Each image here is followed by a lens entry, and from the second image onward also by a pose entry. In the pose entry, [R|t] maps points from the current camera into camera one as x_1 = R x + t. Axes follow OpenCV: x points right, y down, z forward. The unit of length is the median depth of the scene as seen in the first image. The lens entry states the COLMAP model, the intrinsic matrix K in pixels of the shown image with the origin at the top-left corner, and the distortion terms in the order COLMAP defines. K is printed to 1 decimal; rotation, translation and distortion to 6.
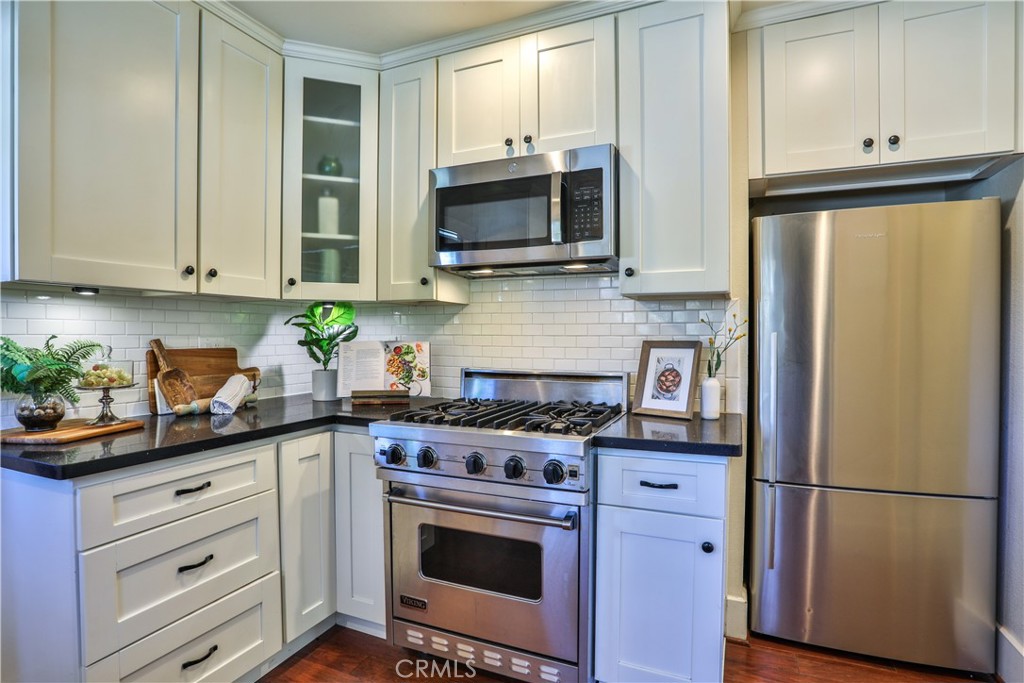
lens RADIAL K [[525.6, 0, 512.0], [0, 525.6, 341.5], [0, 0, 1]] dist [-0.067260, 0.024253]
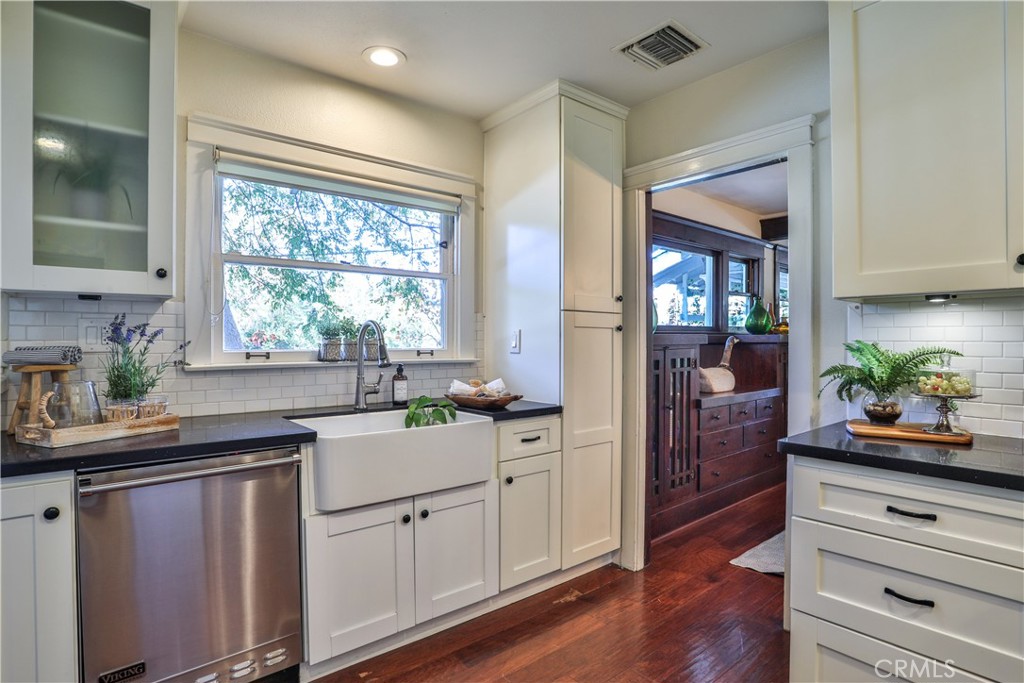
lens RADIAL K [[525.6, 0, 512.0], [0, 525.6, 341.5], [0, 0, 1]] dist [-0.067260, 0.024253]
pose [[-0.462146, 0.002622, -0.886800, 0.458111], [-0.003854, 0.999980, 0.004965, -0.015256], [0.886795, 0.005713, -0.462127, 0.738770]]
